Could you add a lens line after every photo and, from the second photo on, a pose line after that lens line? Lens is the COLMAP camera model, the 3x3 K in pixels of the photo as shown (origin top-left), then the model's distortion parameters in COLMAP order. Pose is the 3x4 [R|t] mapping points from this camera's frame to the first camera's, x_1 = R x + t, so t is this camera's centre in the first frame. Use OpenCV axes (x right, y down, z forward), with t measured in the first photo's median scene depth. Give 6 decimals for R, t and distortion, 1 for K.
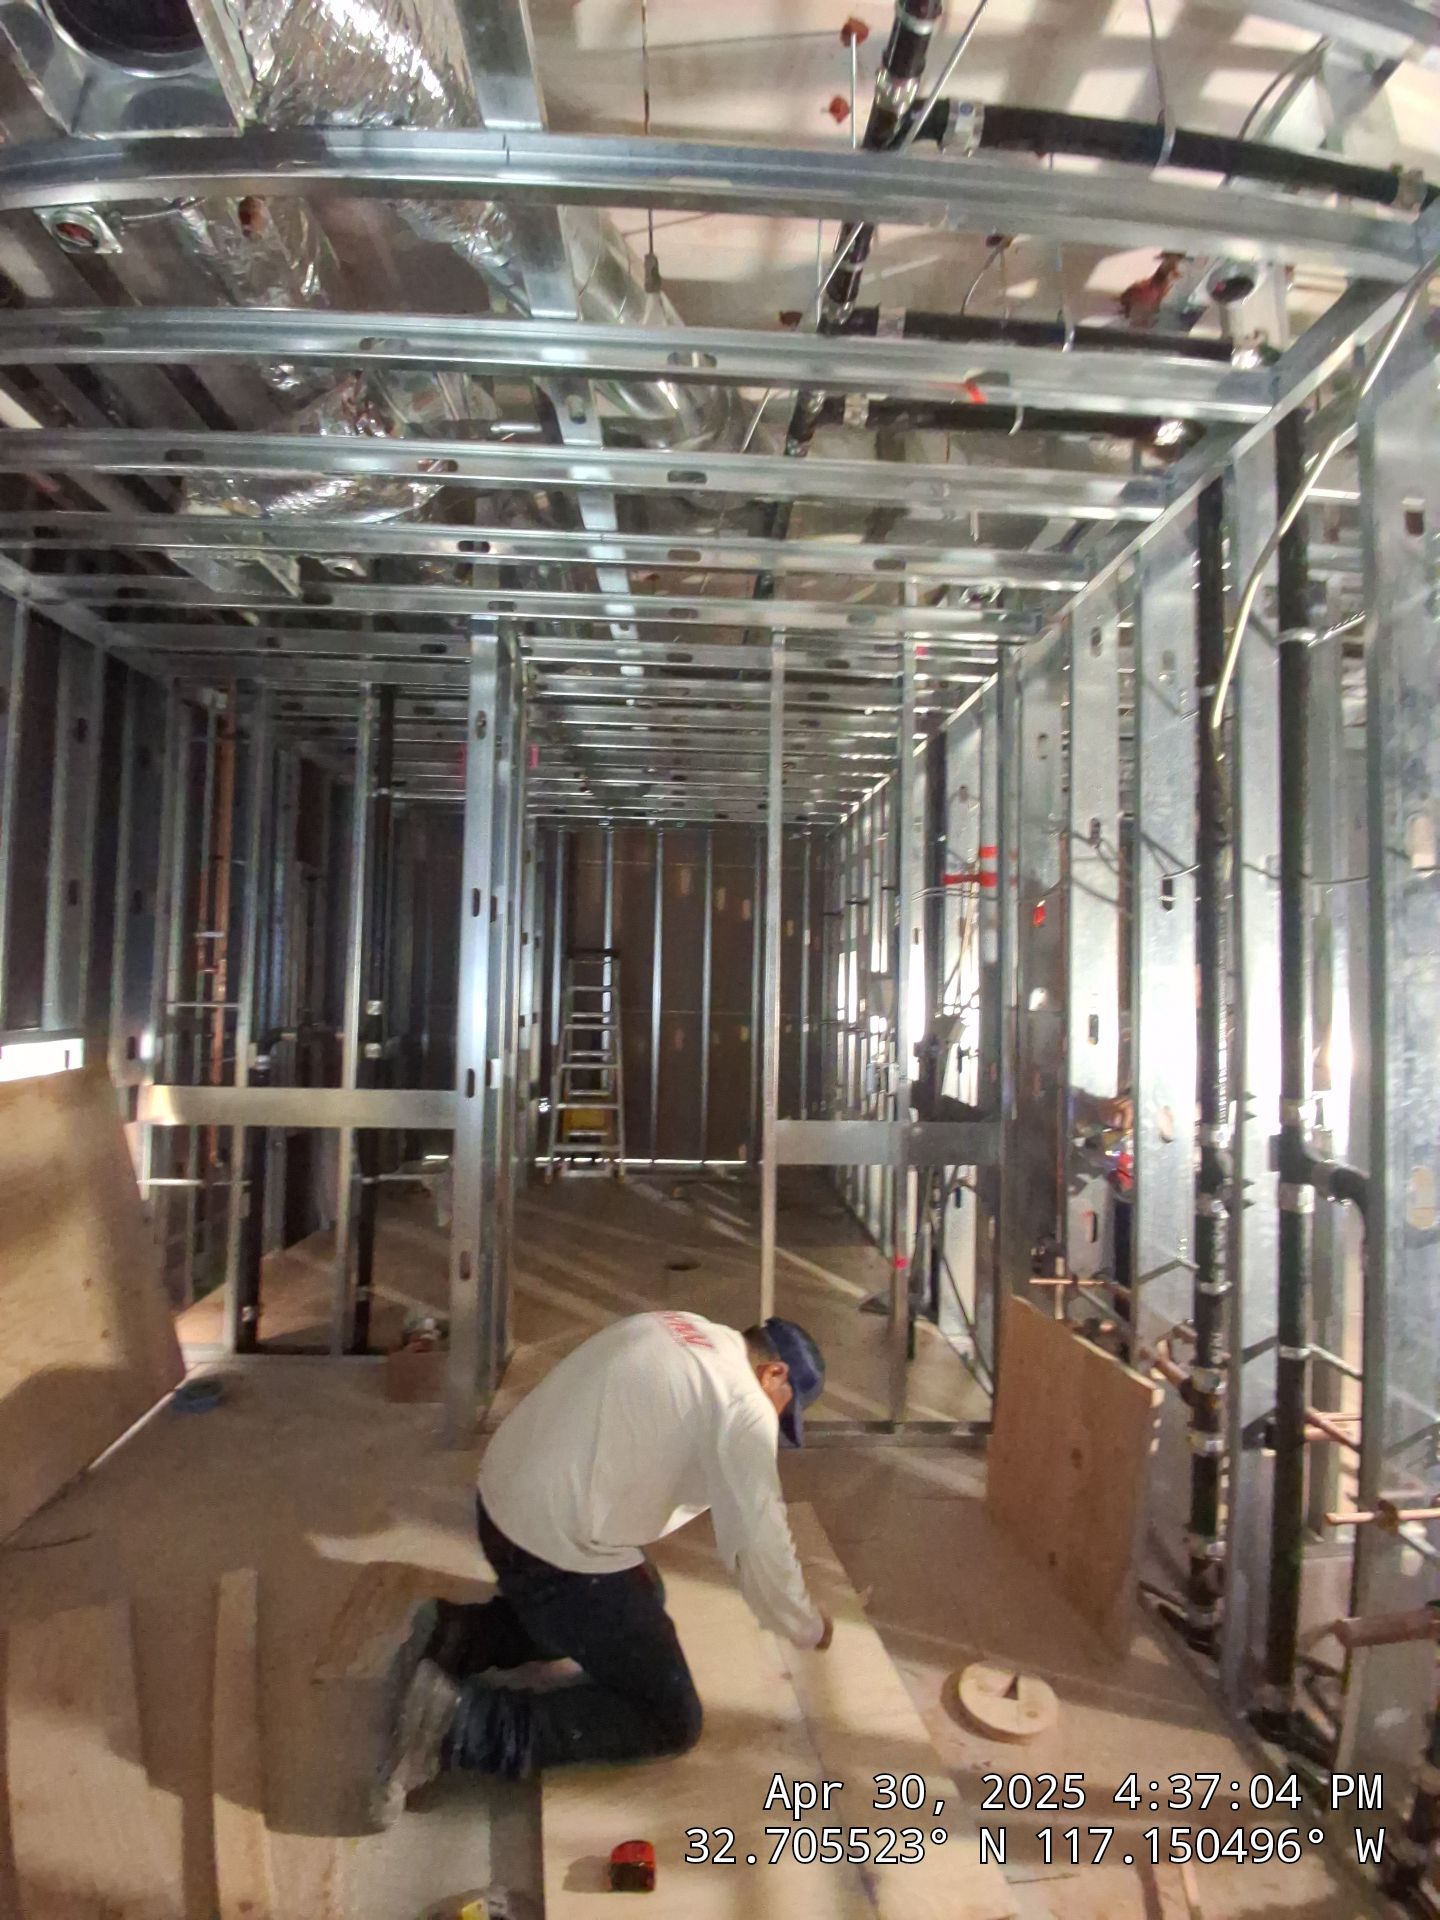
lens RADIAL K [[877.3, 0, 712.2], [0, 877.3, 950.0], [0, 0, 1]] dist [0.006260, -0.025673]
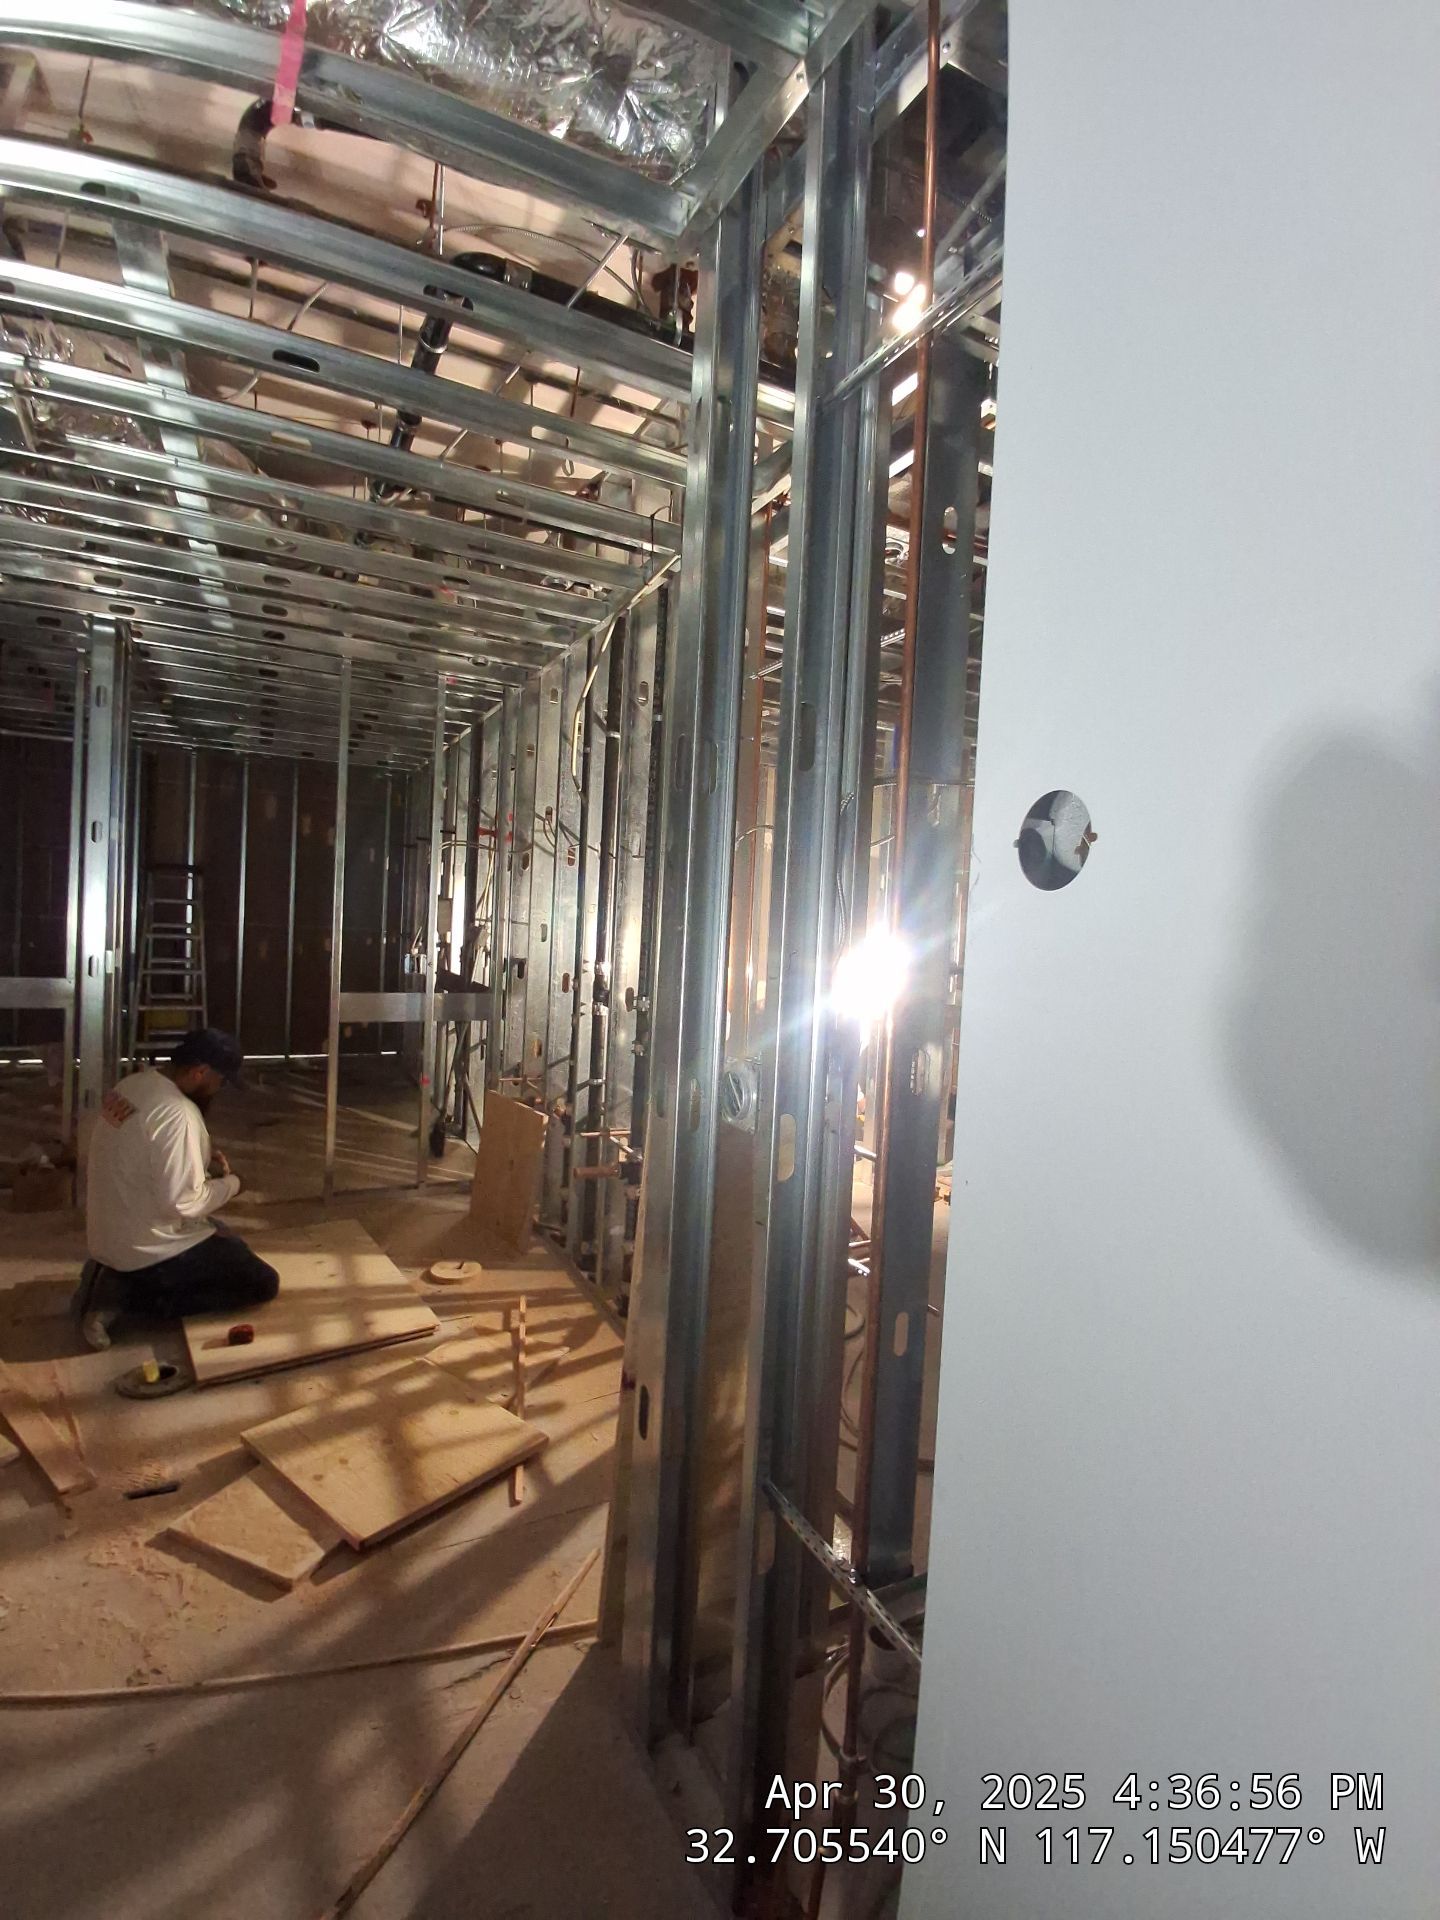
lens RADIAL K [[877.3, 0, 715.6], [0, 877.3, 947.8], [0, 0, 1]] dist [0.006260, -0.025673]
pose [[0.904090, 0.010983, 0.427201, 0.012498], [-0.045615, 0.996439, 0.070917, -0.013540], [-0.424901, -0.083602, 0.901371, -0.584486]]
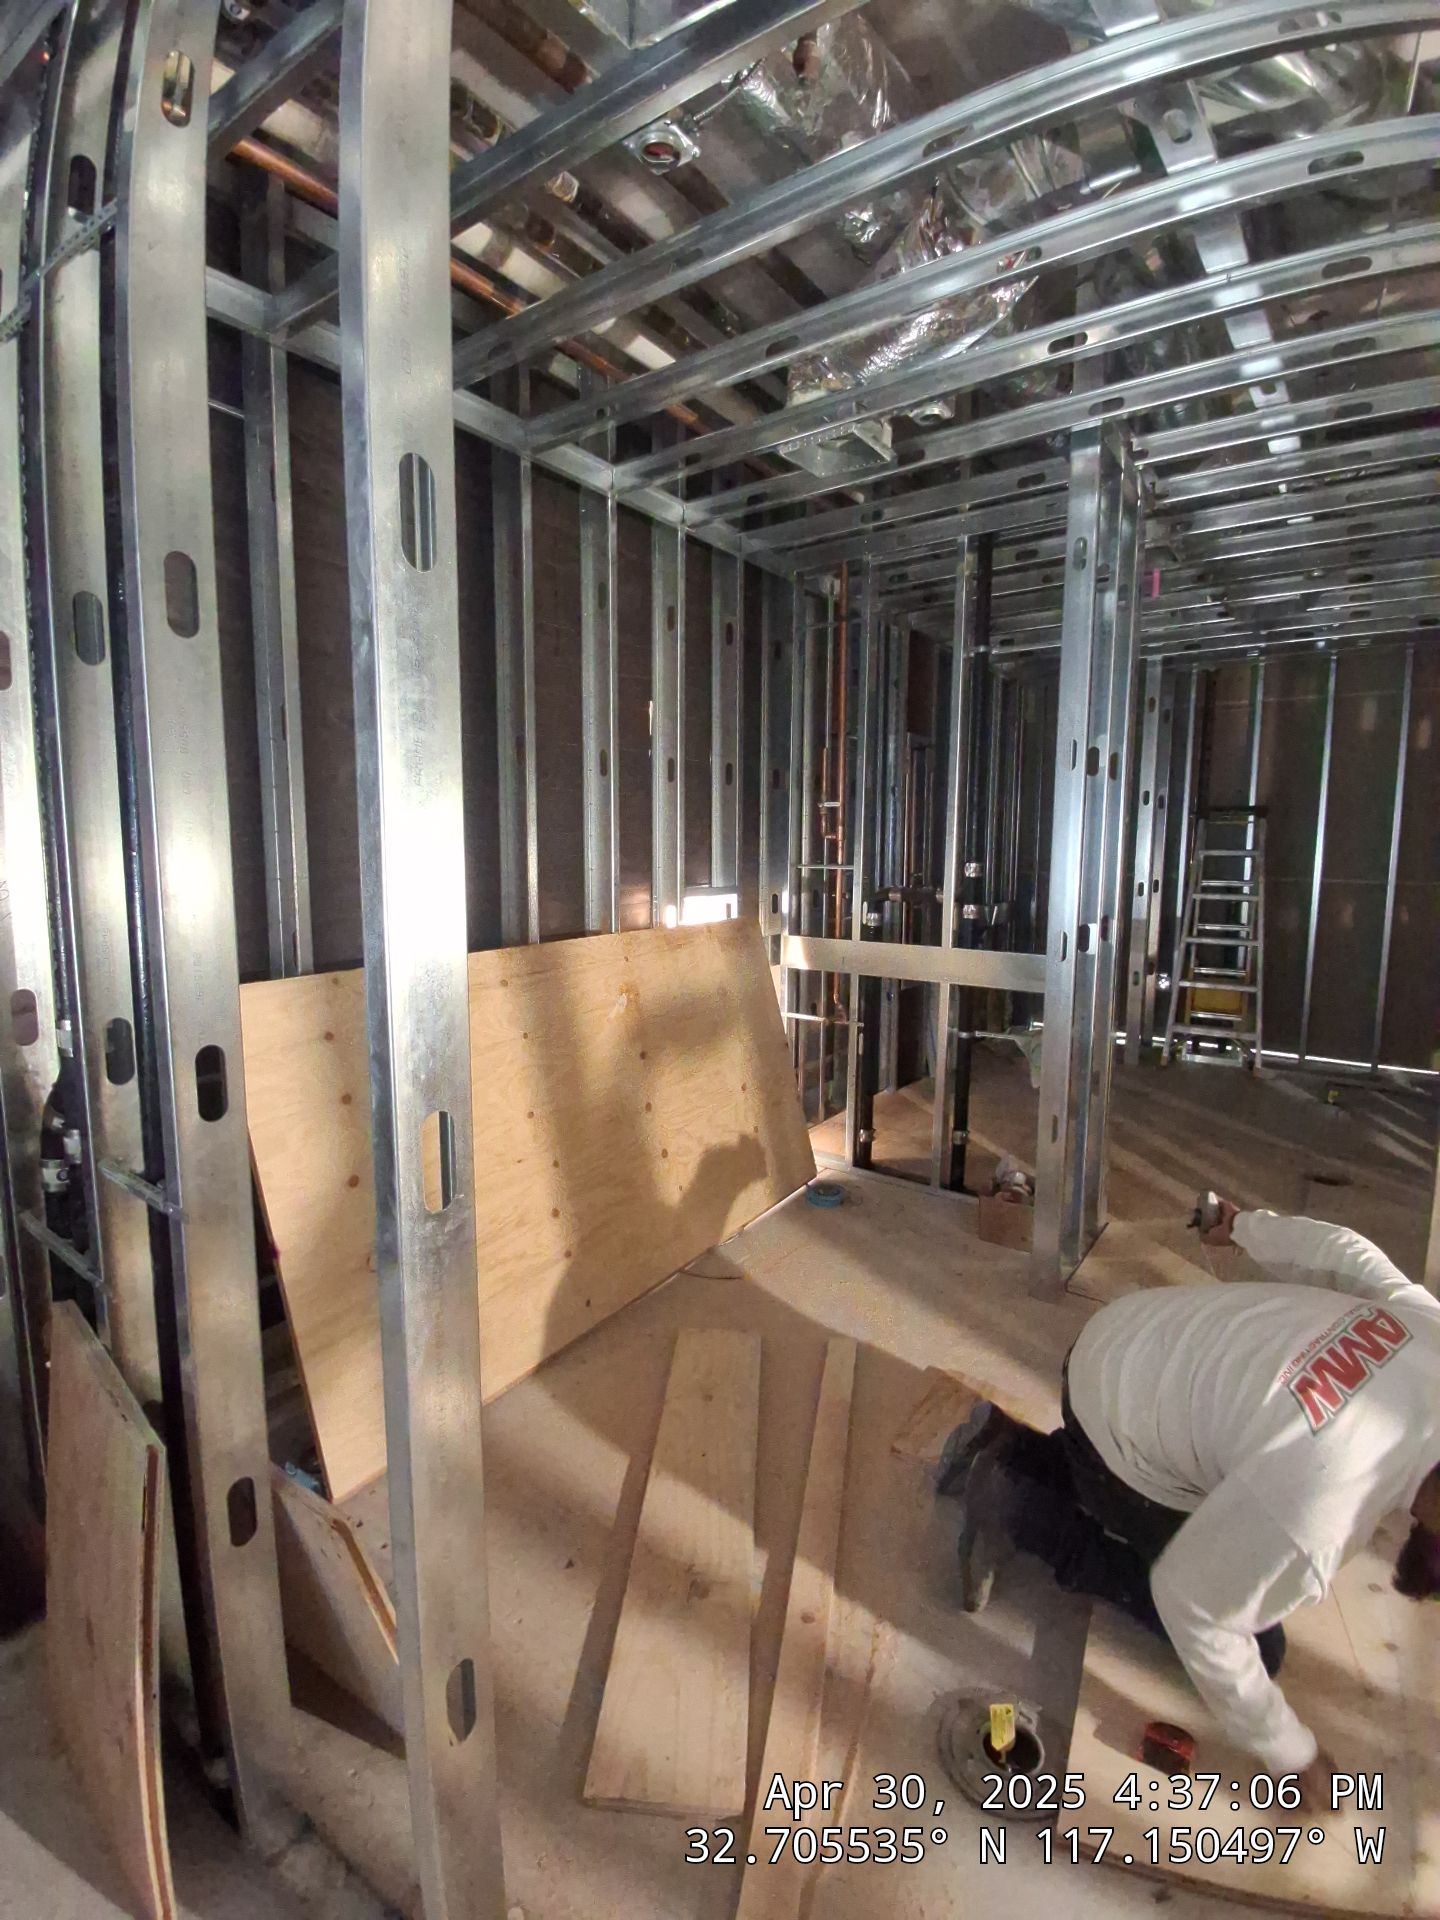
lens RADIAL K [[877.3, 0, 719.0], [0, 877.3, 949.8], [0, 0, 1]] dist [0.006260, -0.025673]
pose [[0.781341, 0.055515, -0.621631, 0.027741], [0.035070, 0.990557, 0.132543, 0.014032], [0.623119, -0.125362, 0.772015, 0.021486]]
